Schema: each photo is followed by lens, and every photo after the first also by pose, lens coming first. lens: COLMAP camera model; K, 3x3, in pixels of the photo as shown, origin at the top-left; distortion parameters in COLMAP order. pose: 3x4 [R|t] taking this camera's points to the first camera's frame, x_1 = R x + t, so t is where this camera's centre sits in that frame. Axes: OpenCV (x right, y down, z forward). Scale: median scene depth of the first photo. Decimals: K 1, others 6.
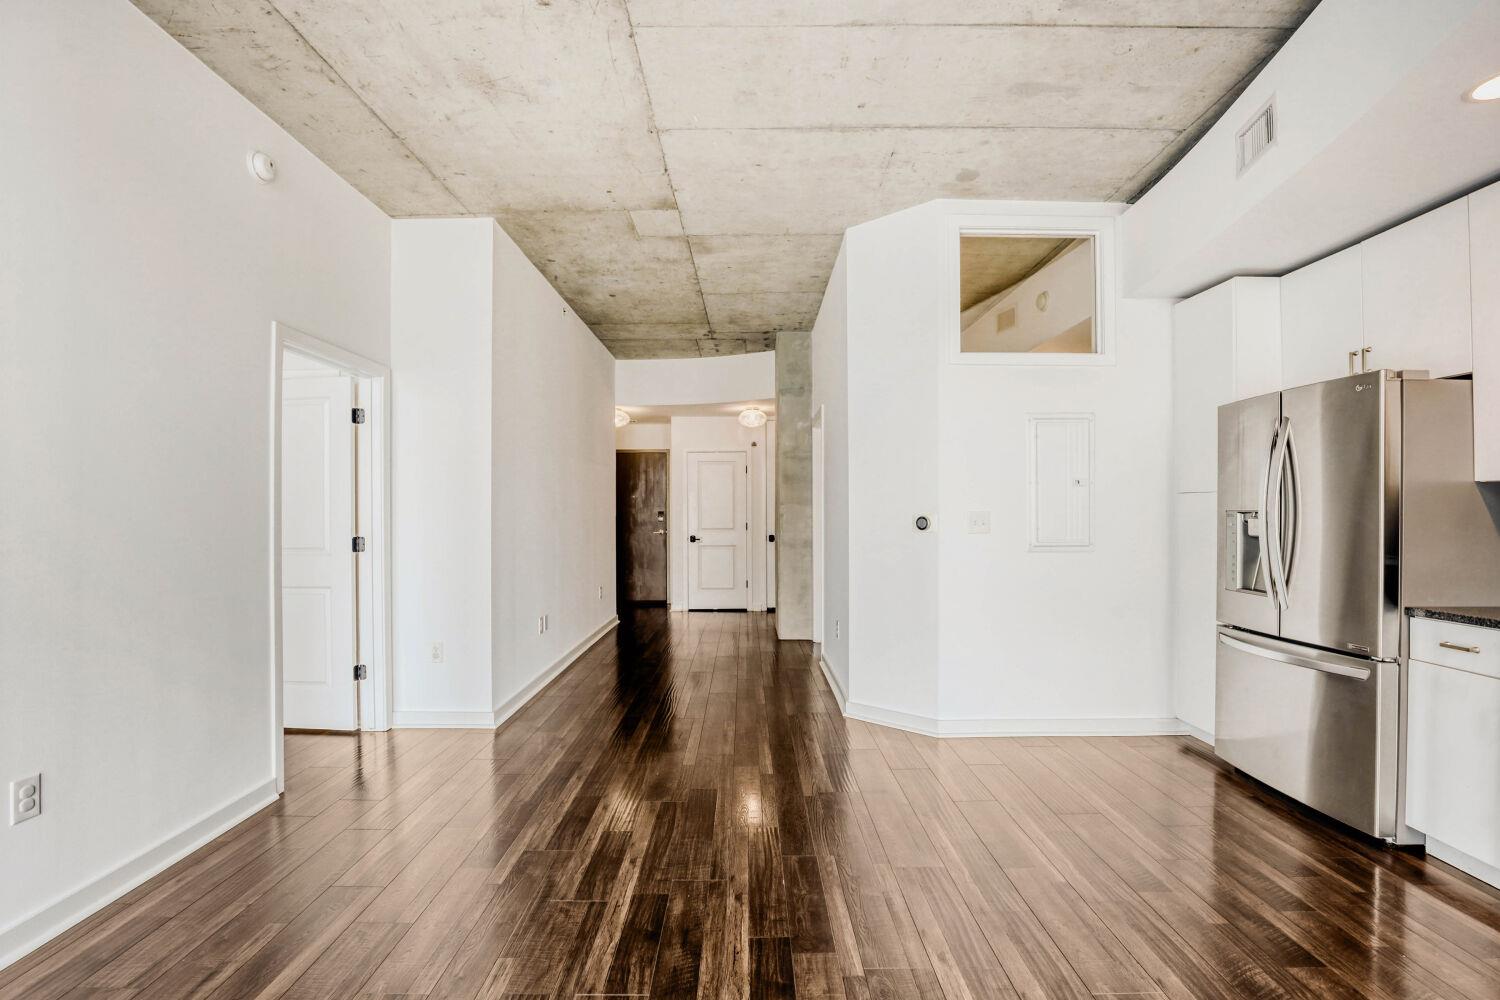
lens RADIAL K [[718.0, 0, 750.0], [0, 718.0, 500.0], [0, 0, 1]] dist [0.000223, 0.000021]
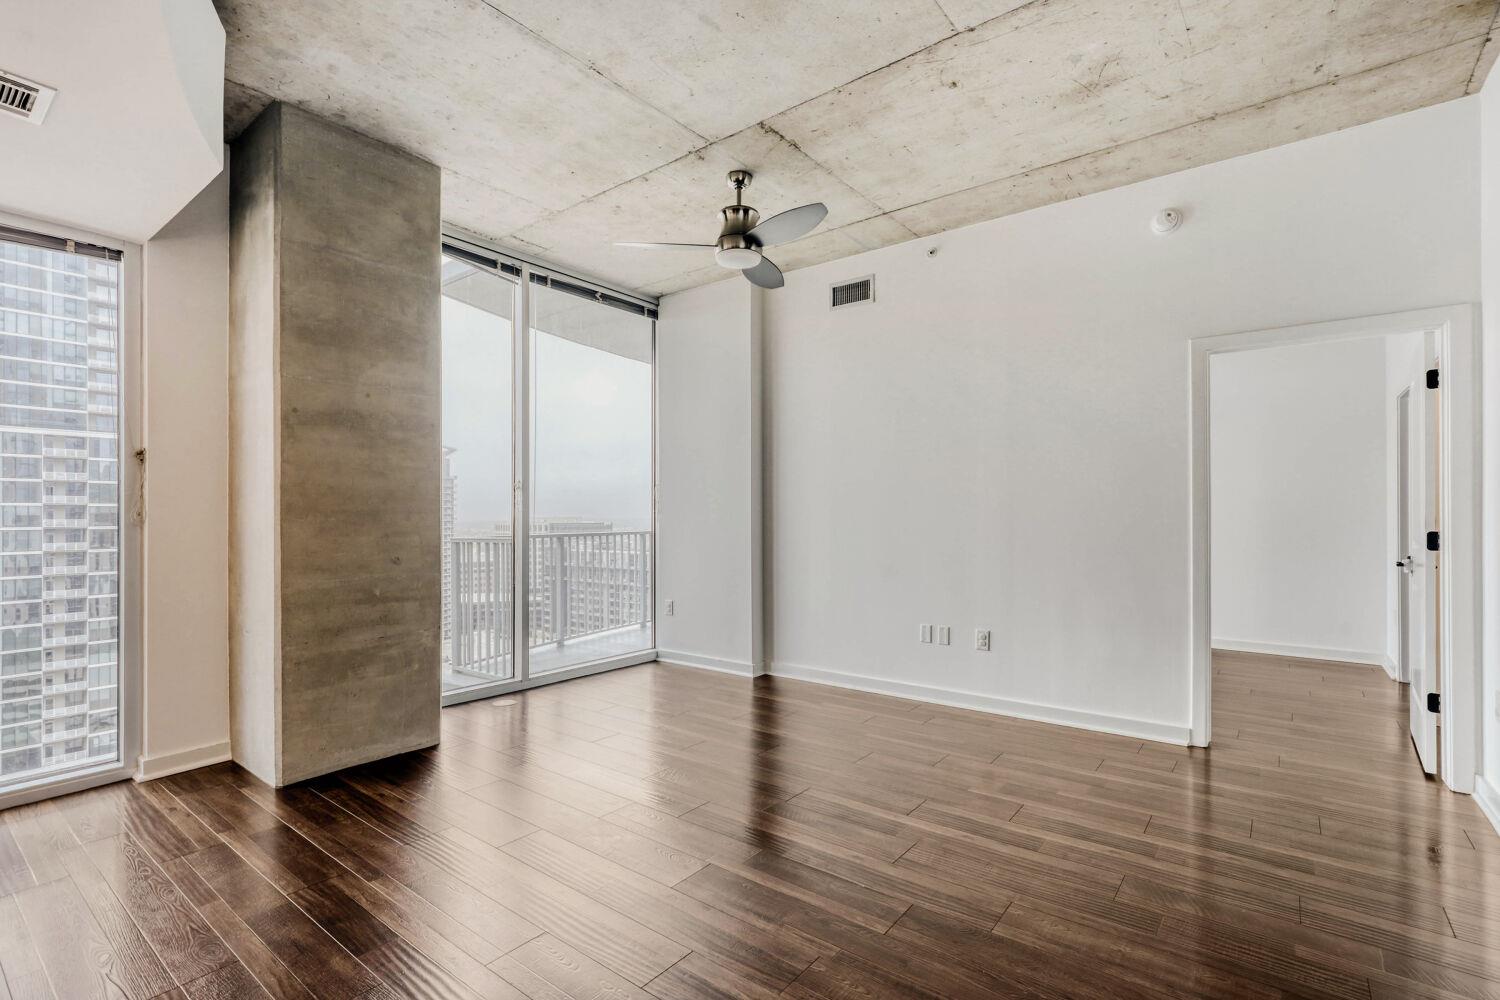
lens RADIAL K [[691.3, 0, 752.2], [0, 691.3, 513.0], [0, 0, 1]] dist [-0.000163, 0.000005]
pose [[-0.617714, 0.000446, -0.786403, 0.705960], [0.015672, 0.999808, -0.011742, 0.037334], [0.786247, -0.019578, -0.617602, 1.199322]]
